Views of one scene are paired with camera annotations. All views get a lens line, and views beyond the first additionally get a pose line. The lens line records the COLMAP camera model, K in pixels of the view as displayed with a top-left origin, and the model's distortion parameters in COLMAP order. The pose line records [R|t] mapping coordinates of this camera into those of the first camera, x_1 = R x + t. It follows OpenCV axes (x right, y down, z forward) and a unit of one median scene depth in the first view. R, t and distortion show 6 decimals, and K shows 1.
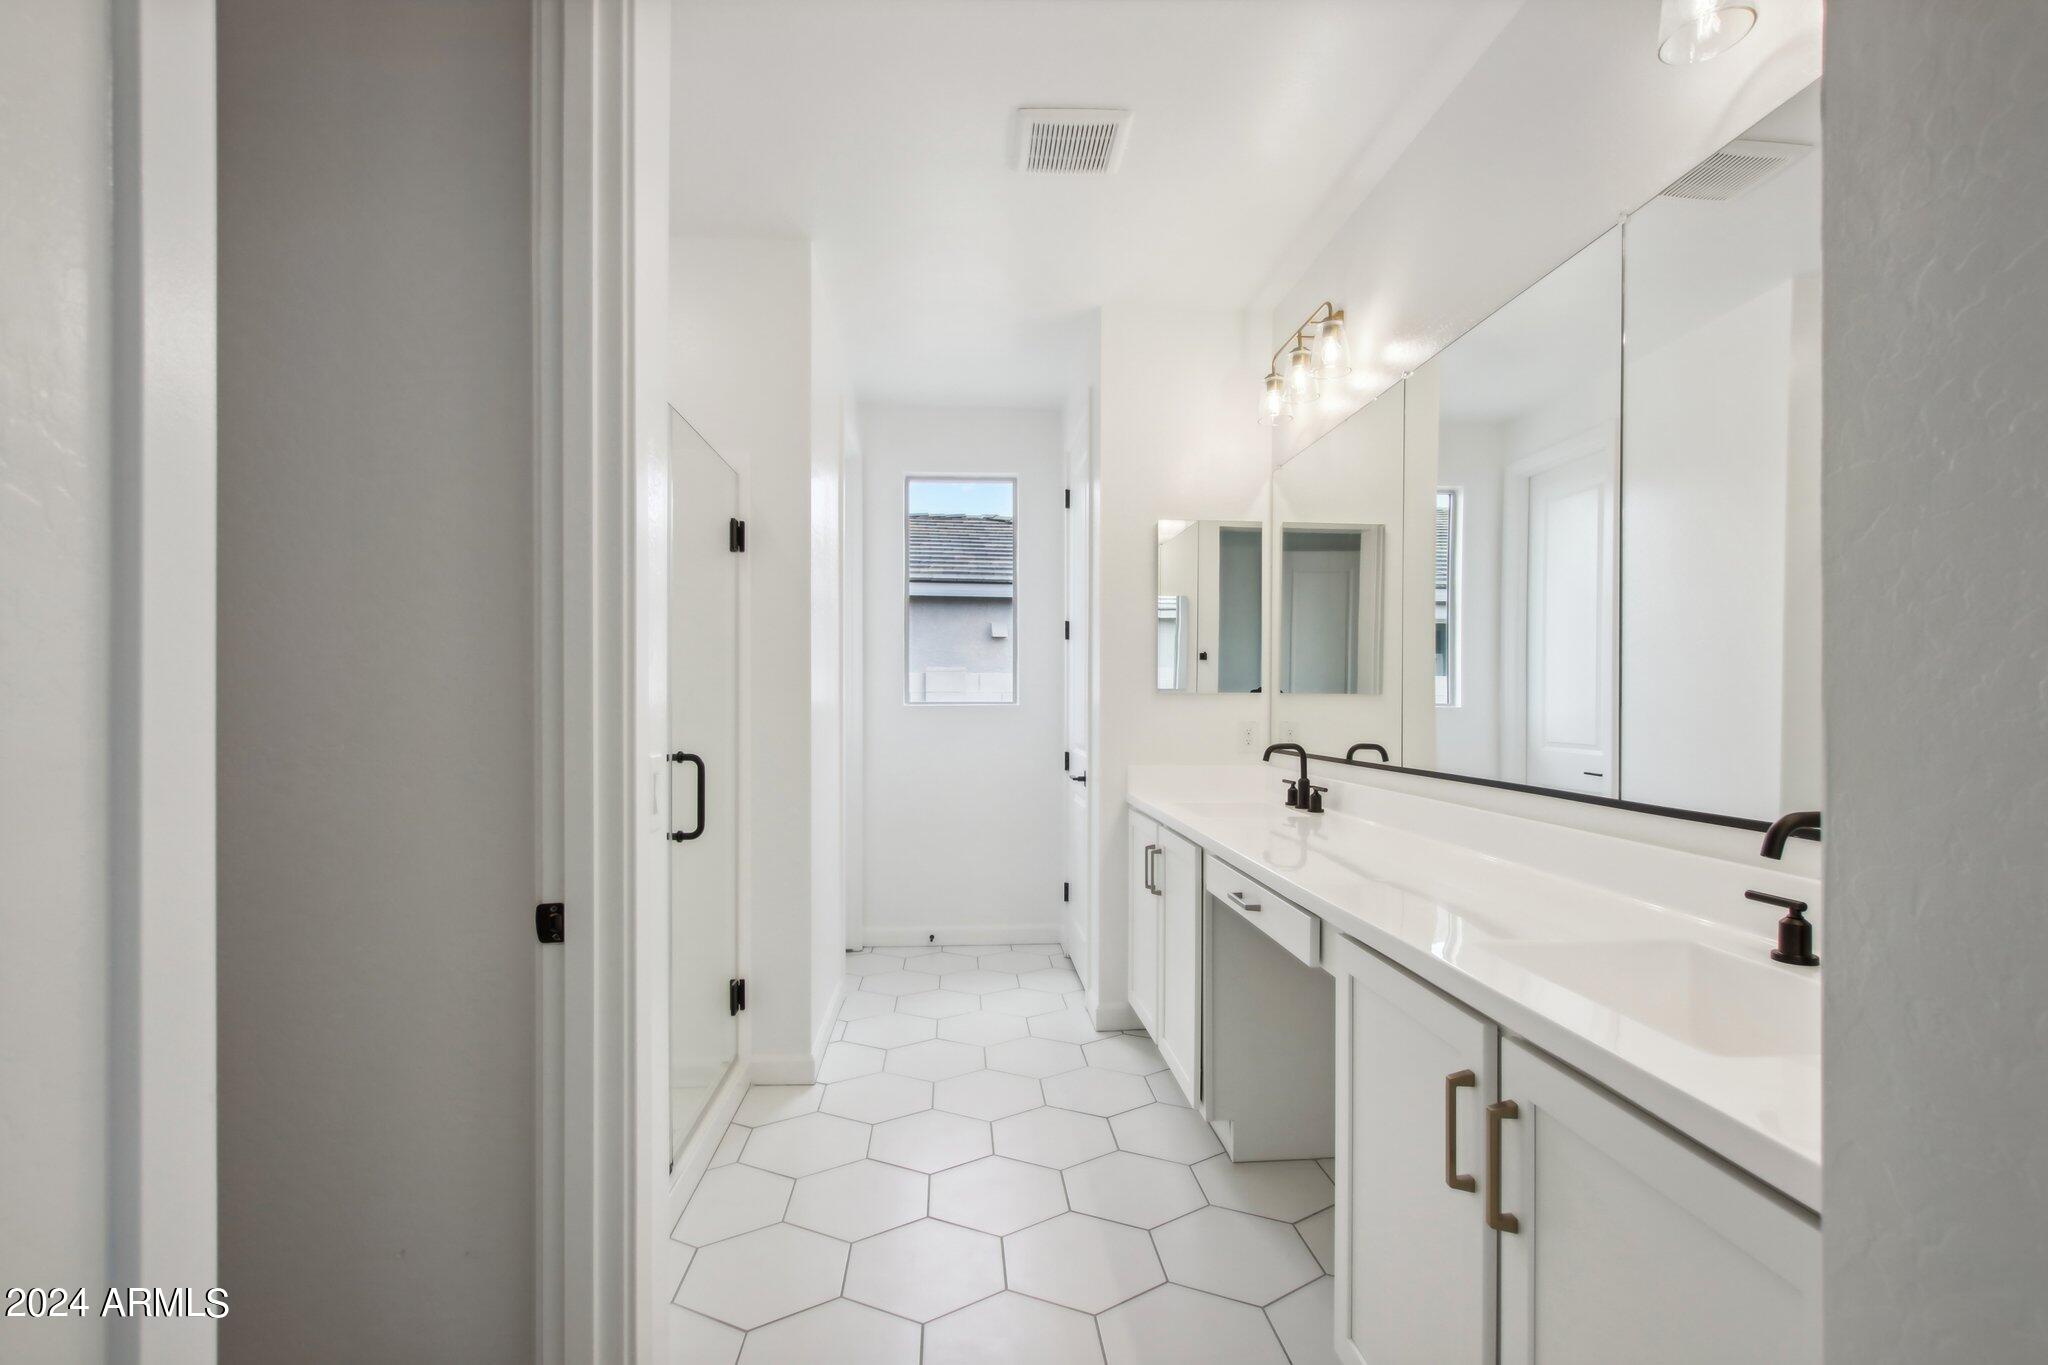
lens RADIAL K [[961.0, 0, 1024.0], [0, 961.0, 682.5], [0, 0, 1]] dist [-0.026767, -0.000137]
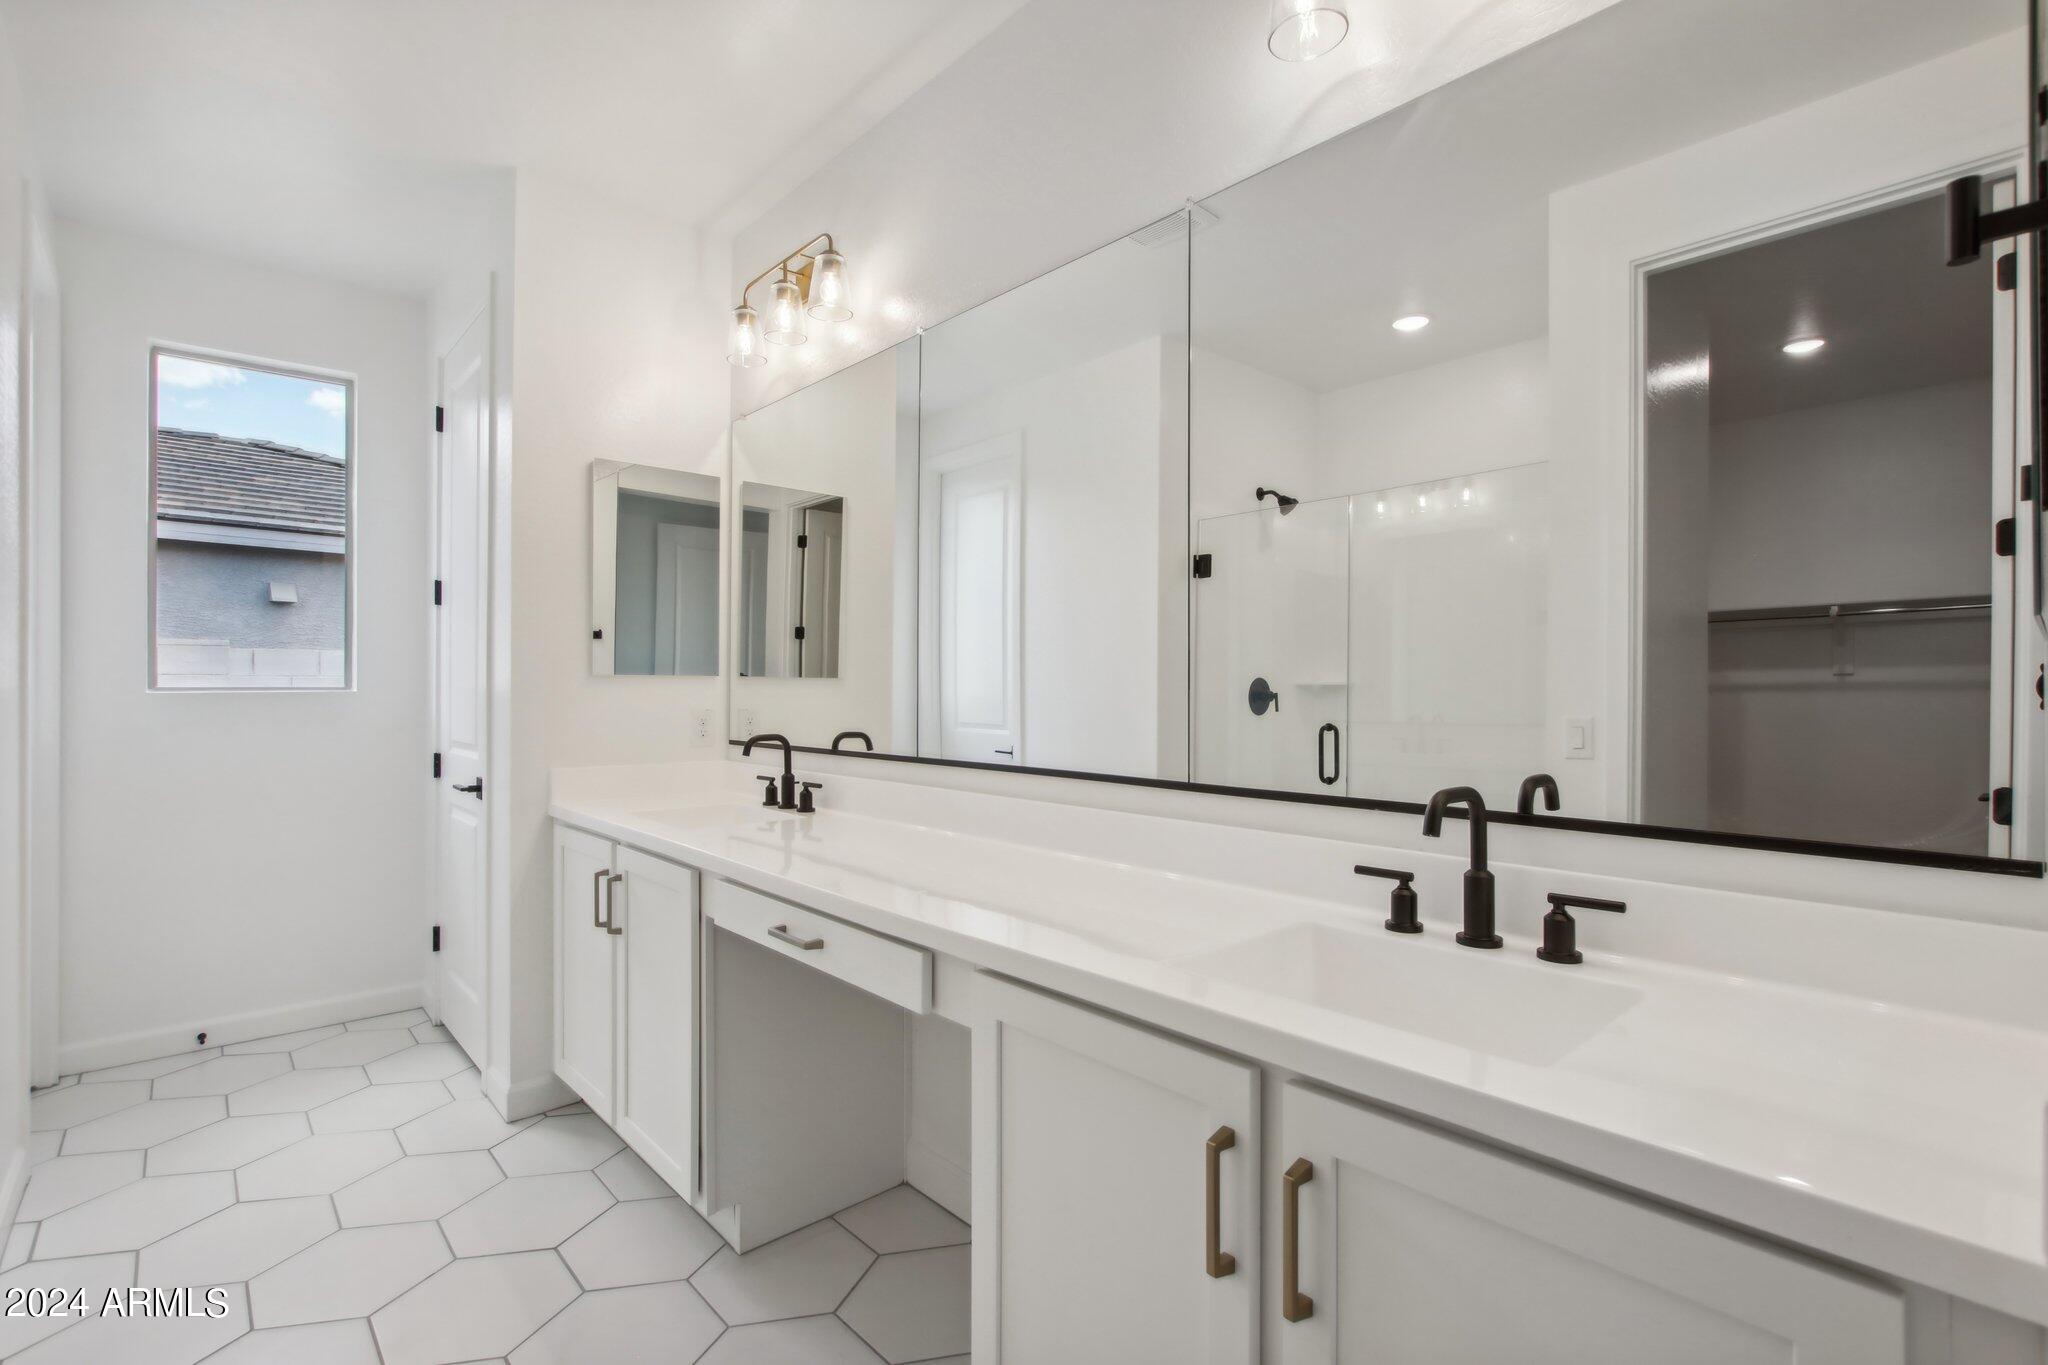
lens RADIAL K [[949.1, 0, 1023.8], [0, 949.1, 673.1], [0, 0, 1]] dist [-0.013649, 0.000274]
pose [[0.785977, 0.005420, 0.618232, -0.069443], [-0.008746, 0.999959, 0.002353, 0.004262], [-0.618194, -0.007256, 0.785992, 0.176325]]
